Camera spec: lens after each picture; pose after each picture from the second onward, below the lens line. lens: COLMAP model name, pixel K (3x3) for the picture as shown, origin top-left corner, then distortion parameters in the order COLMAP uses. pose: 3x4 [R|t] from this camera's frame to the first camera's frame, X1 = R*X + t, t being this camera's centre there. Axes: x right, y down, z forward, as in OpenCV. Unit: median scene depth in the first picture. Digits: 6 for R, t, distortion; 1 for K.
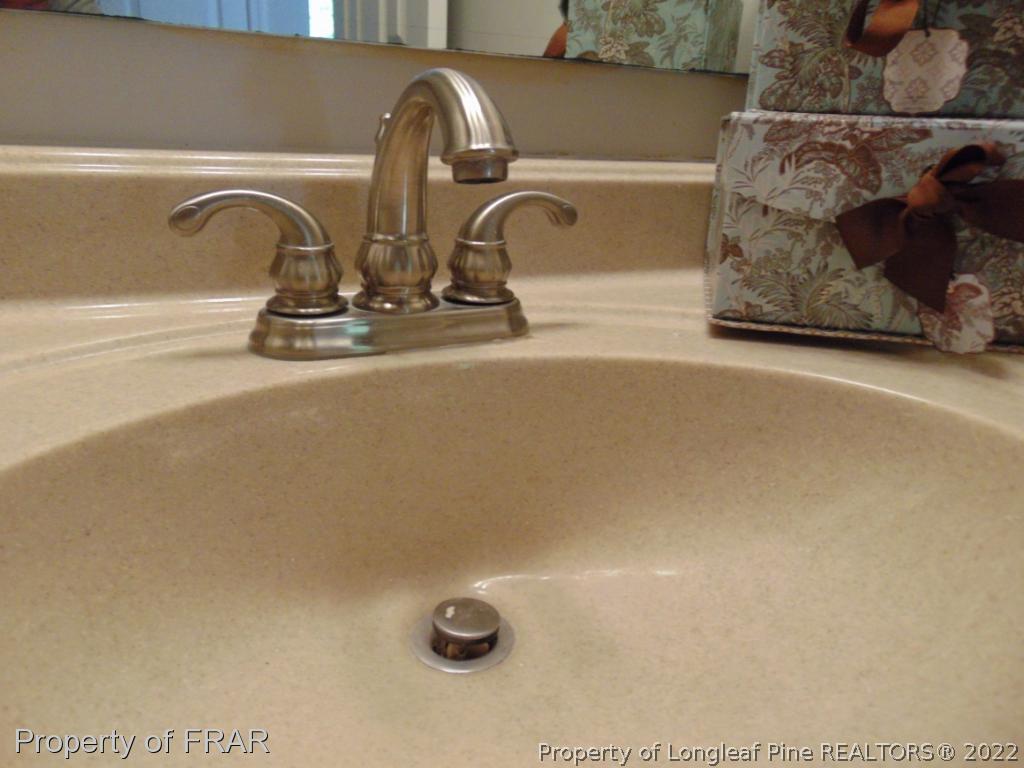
lens RADIAL K [[755.3, 0, 513.5], [0, 755.3, 377.6], [0, 0, 1]] dist [-0.003425, 0.029976]
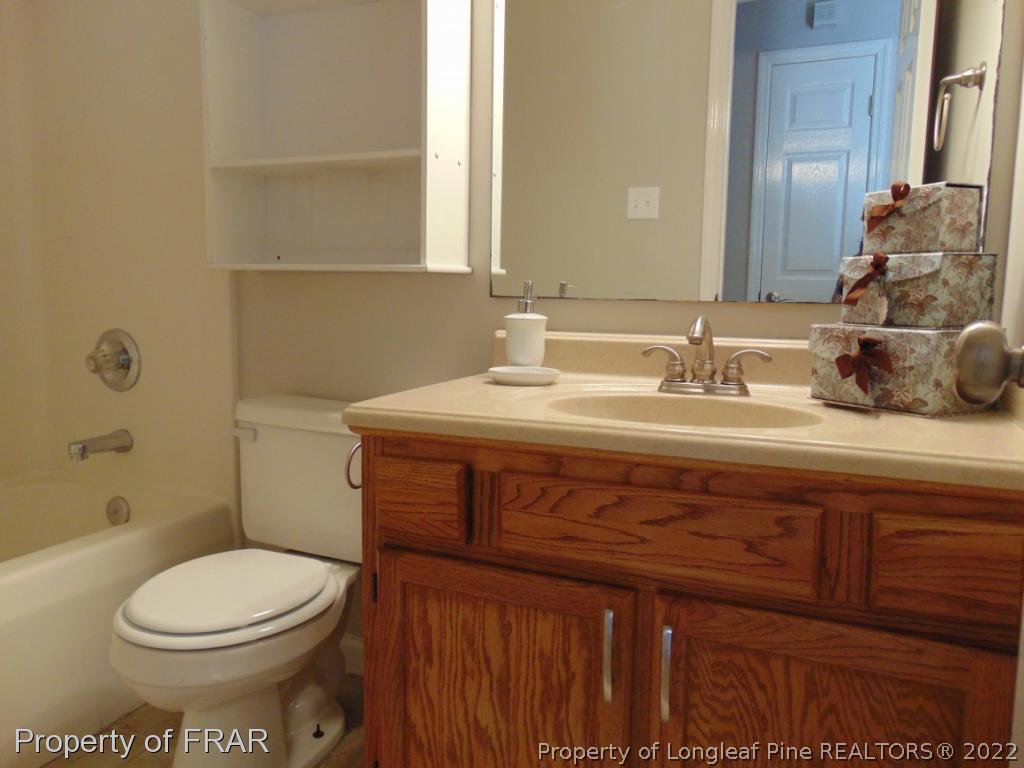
lens RADIAL K [[755.3, 0, 513.4], [0, 755.3, 384.6], [0, 0, 1]] dist [-0.003425, 0.029976]
pose [[0.616269, 0.054044, -0.785679, 1.832452], [-0.239220, 0.963349, -0.121374, 0.485769], [0.750324, 0.262749, 0.606611, -1.527890]]
